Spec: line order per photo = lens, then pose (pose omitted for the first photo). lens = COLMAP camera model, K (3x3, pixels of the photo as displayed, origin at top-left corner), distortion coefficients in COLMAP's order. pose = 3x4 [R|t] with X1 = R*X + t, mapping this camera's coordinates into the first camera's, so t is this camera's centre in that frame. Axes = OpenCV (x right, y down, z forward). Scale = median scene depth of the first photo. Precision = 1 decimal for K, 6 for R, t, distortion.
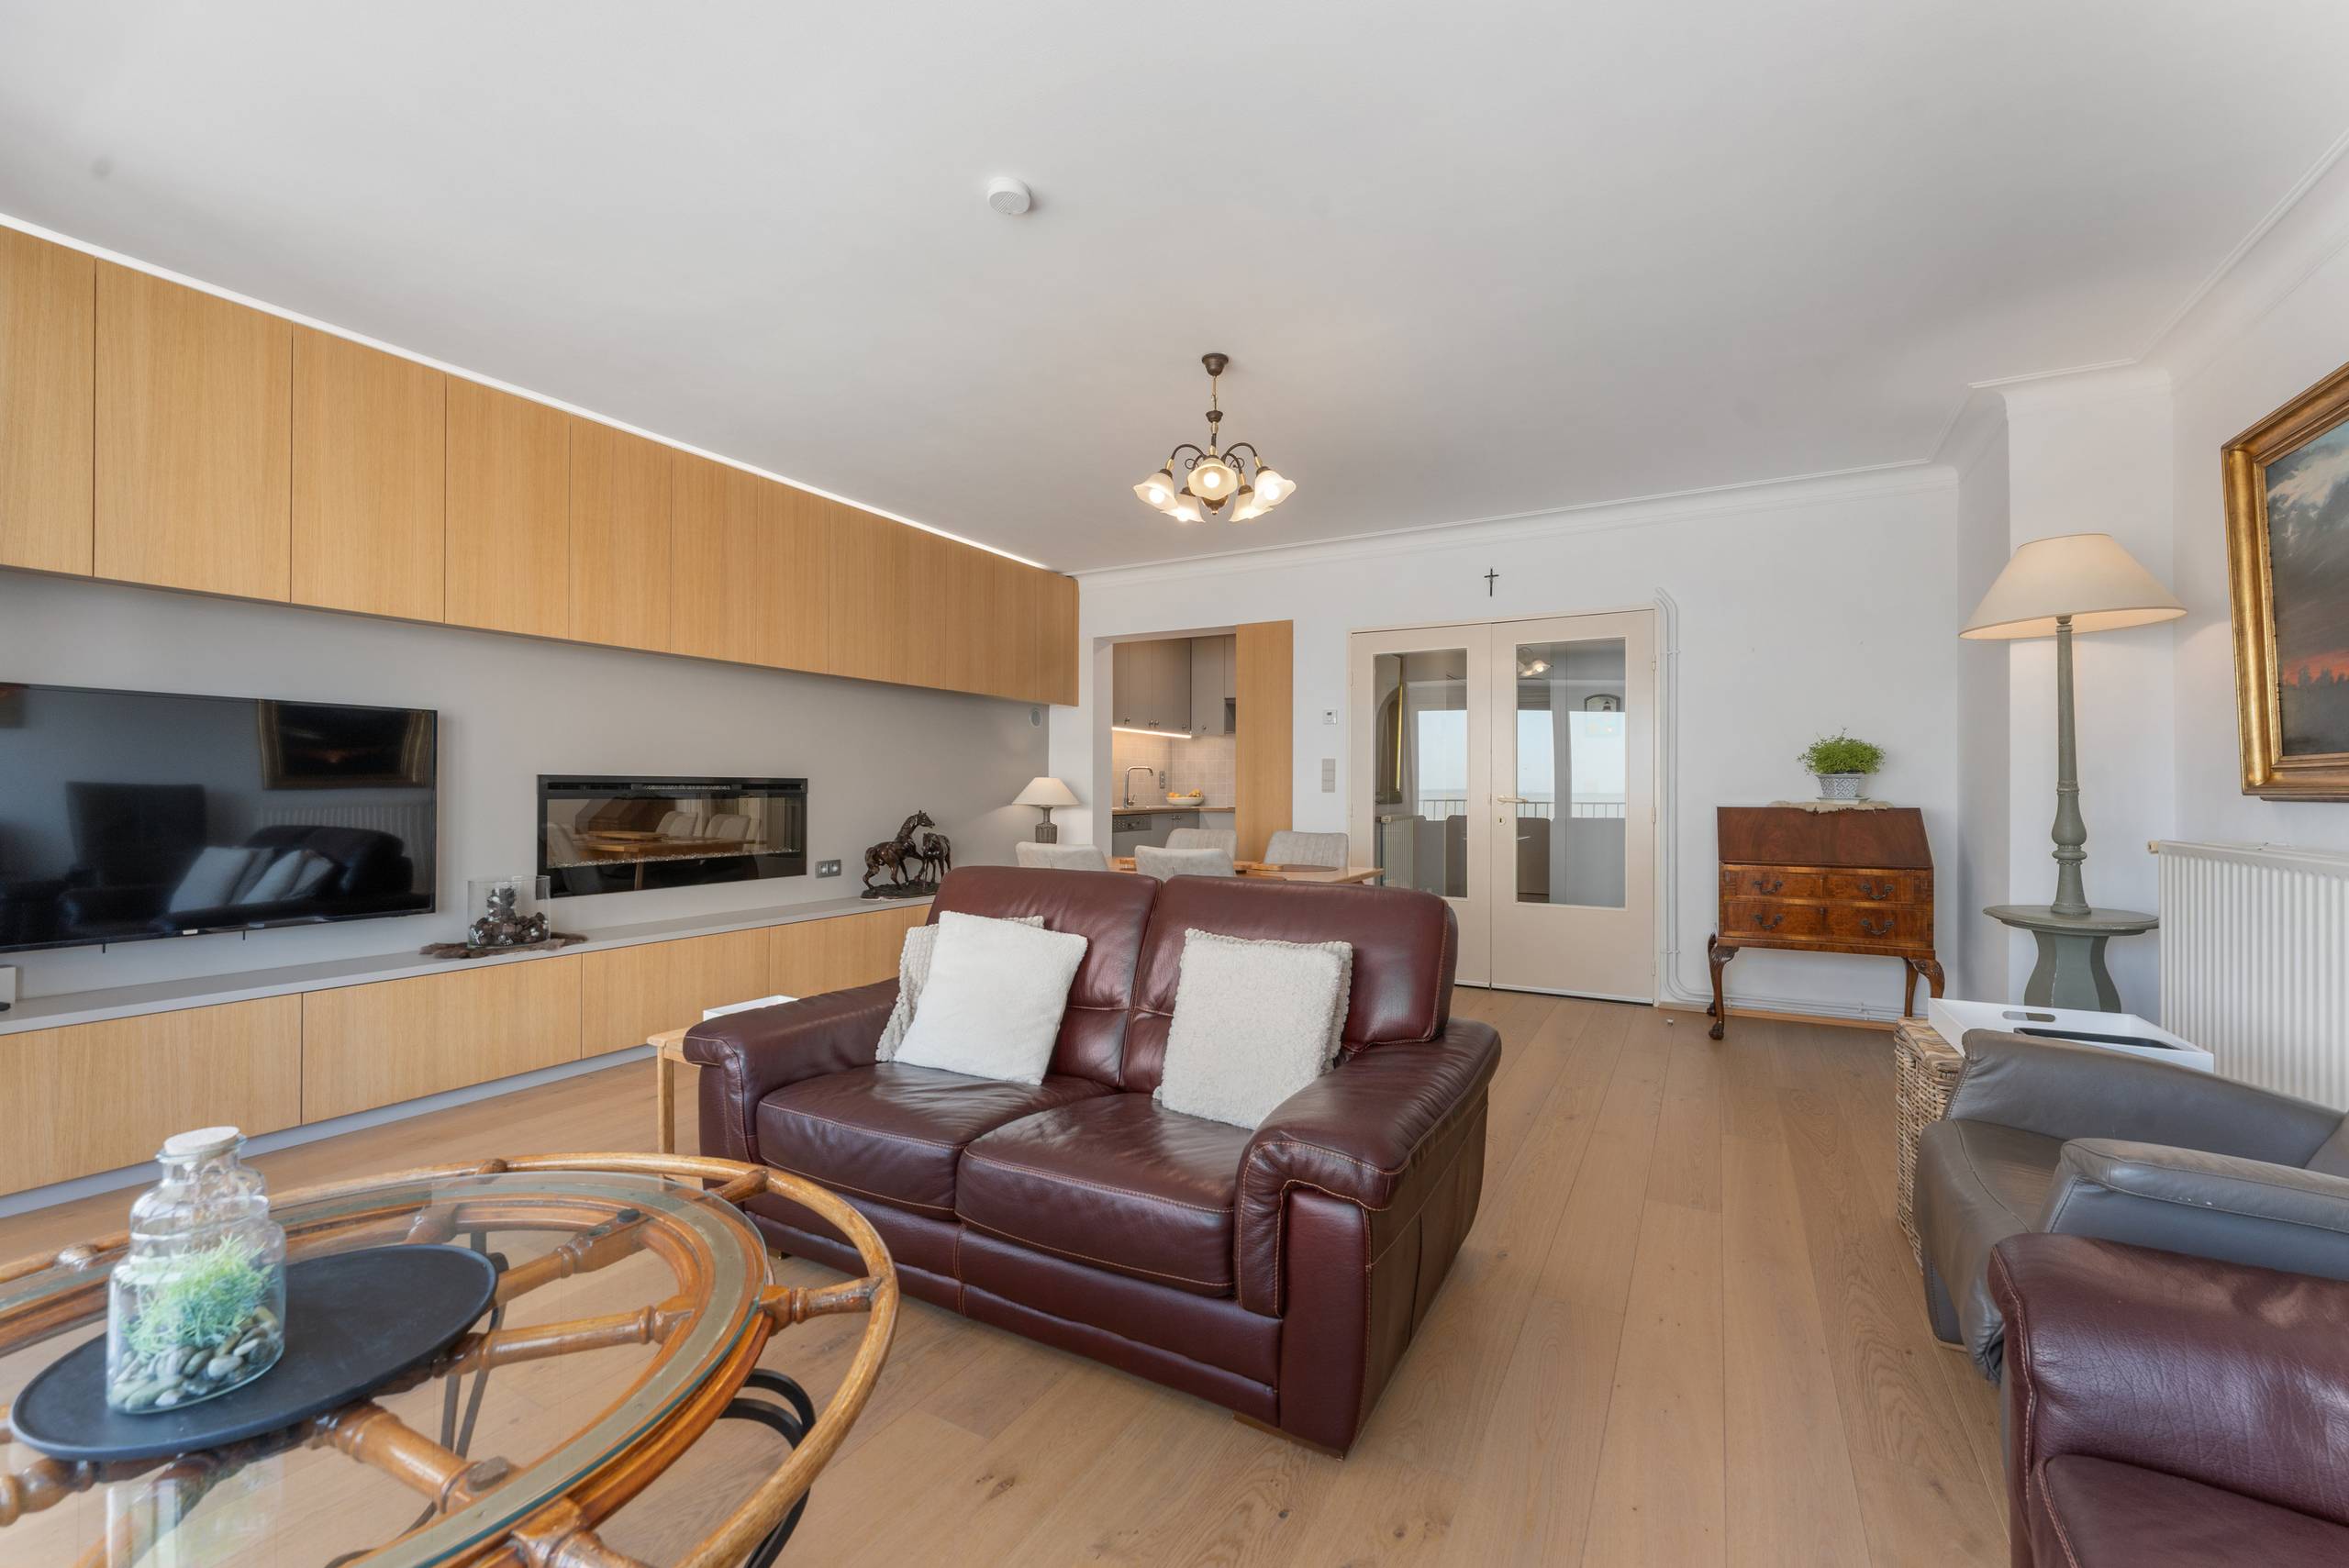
lens RADIAL K [[970.4, 0, 1178.5], [0, 970.4, 781.5], [0, 0, 1]] dist [0.003175, -0.000120]
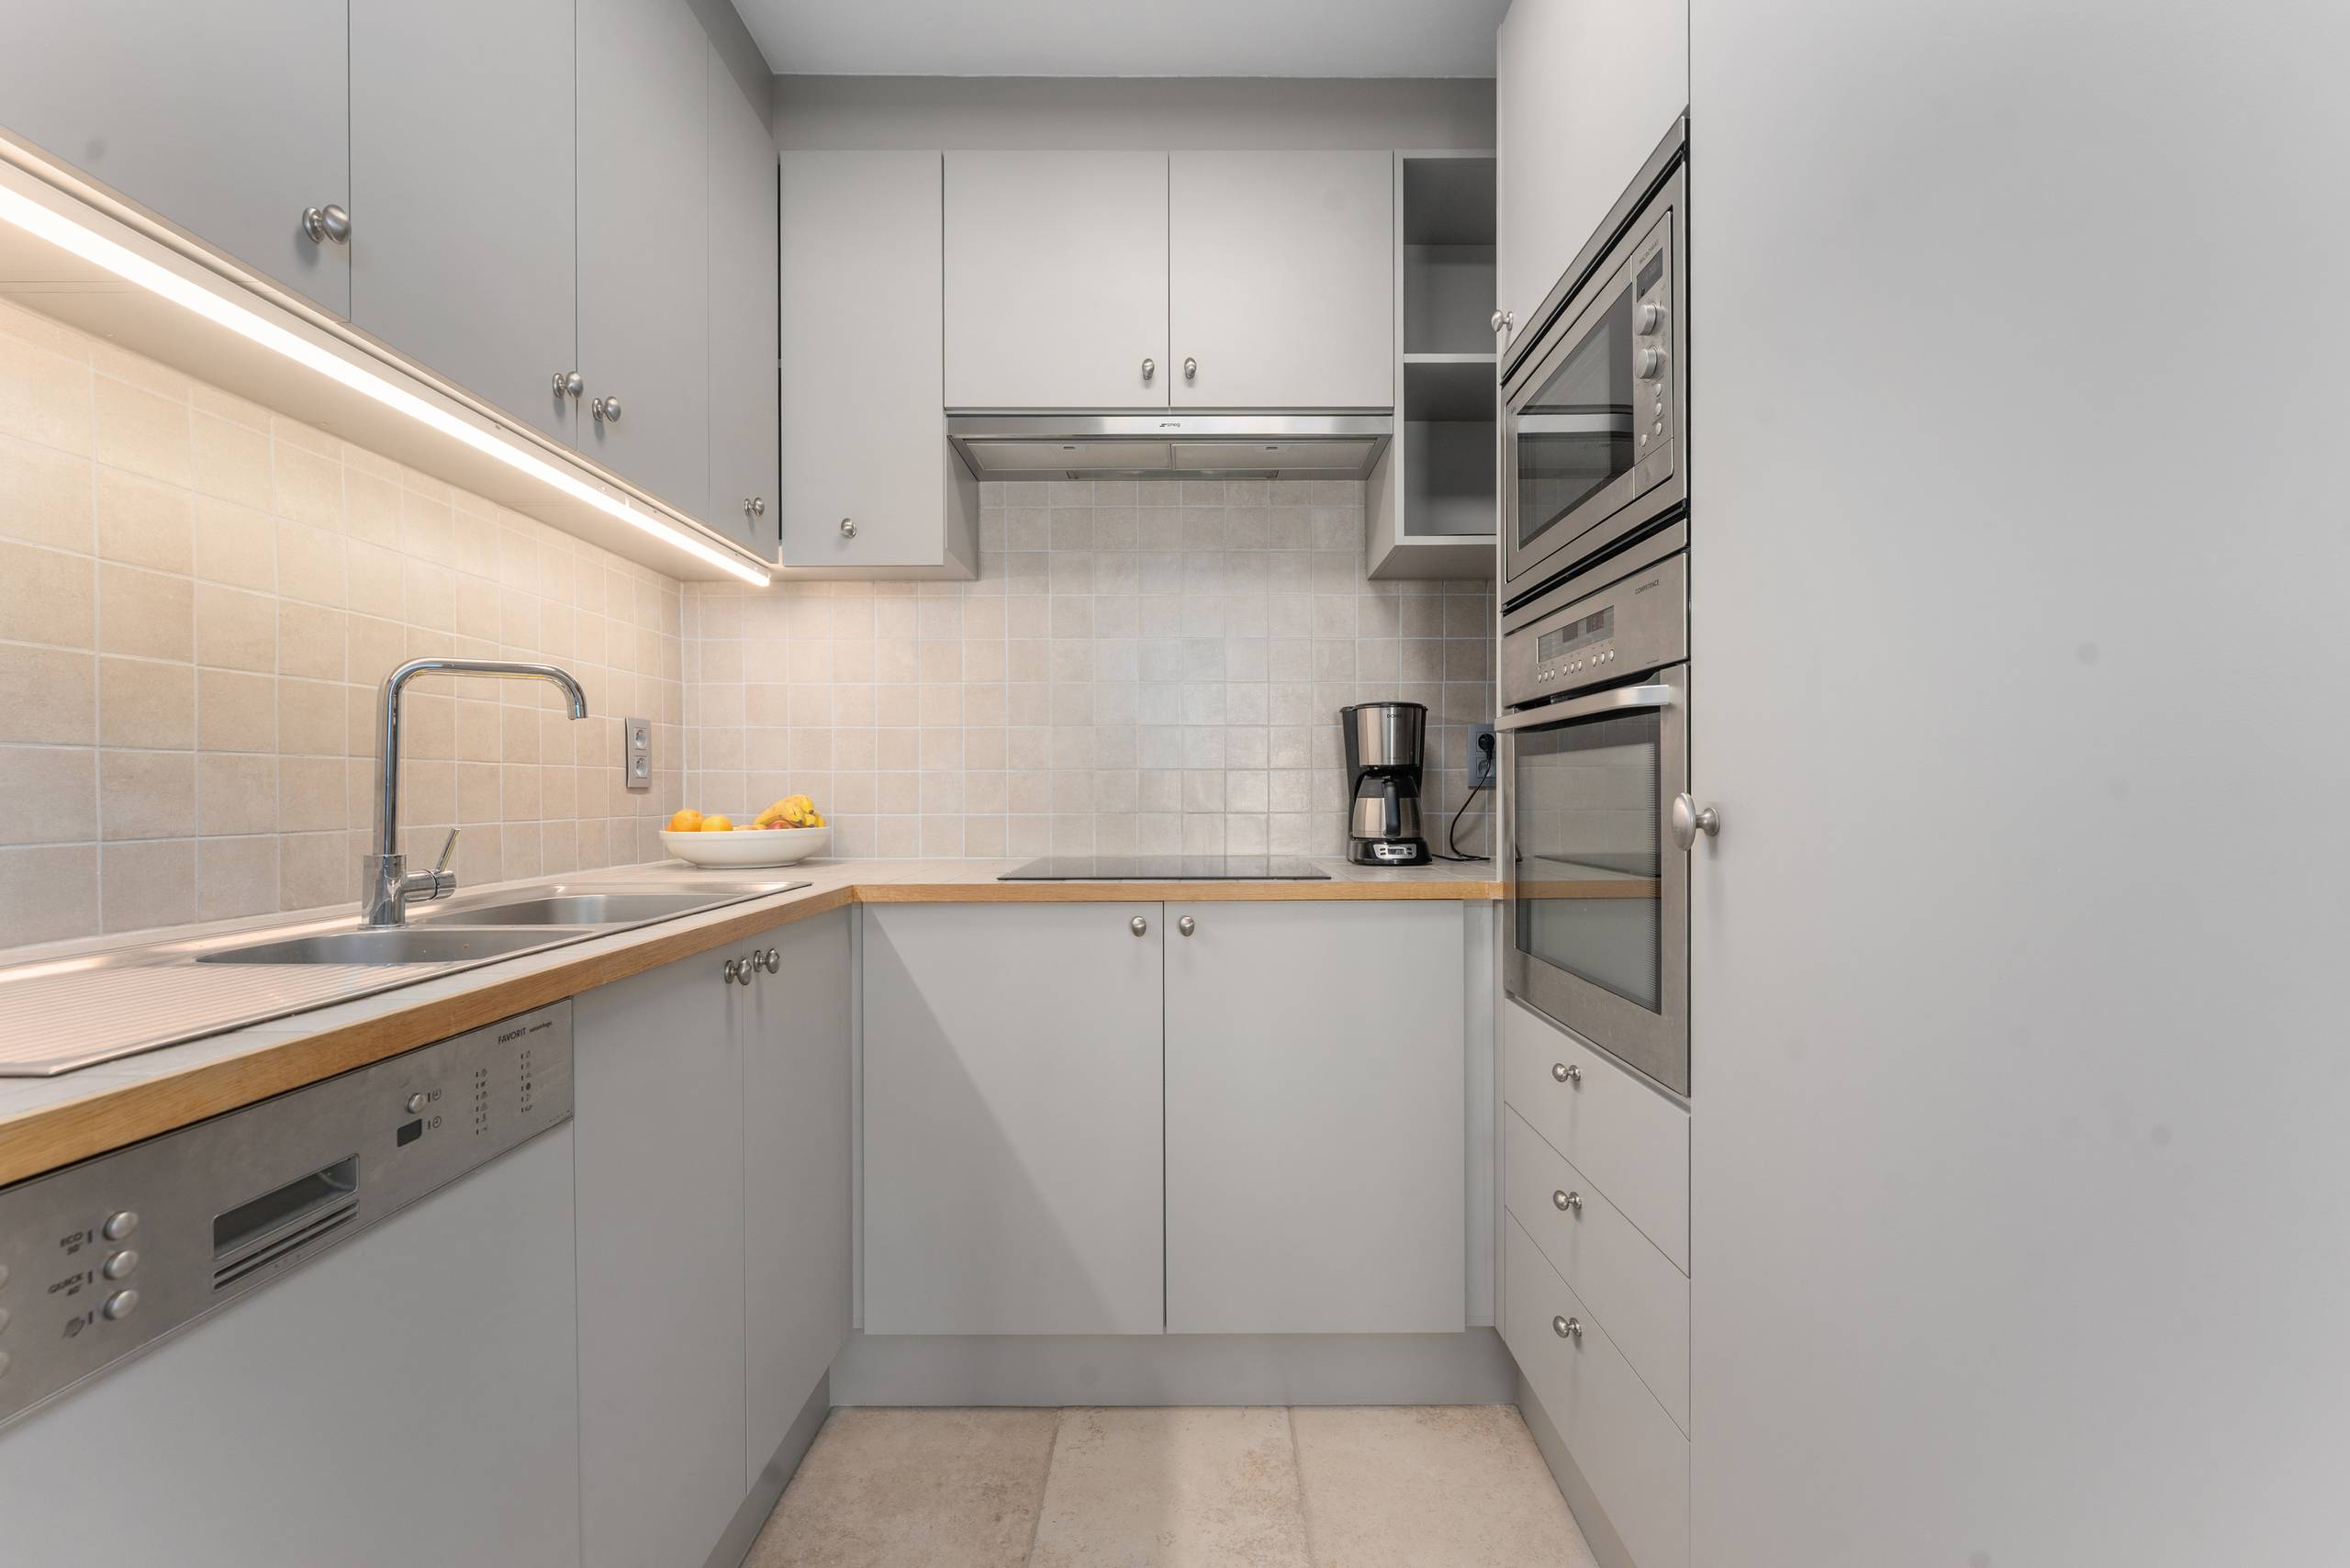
lens RADIAL K [[970.8, 0, 1177.9], [0, 970.8, 782.9], [0, 0, 1]] dist [0.003175, -0.000120]
pose [[0.872196, 0.001122, 0.489156, -0.017765], [-0.001875, 0.999998, 0.001050, 0.004405], [-0.489154, -0.001833, 0.872196, 0.746207]]
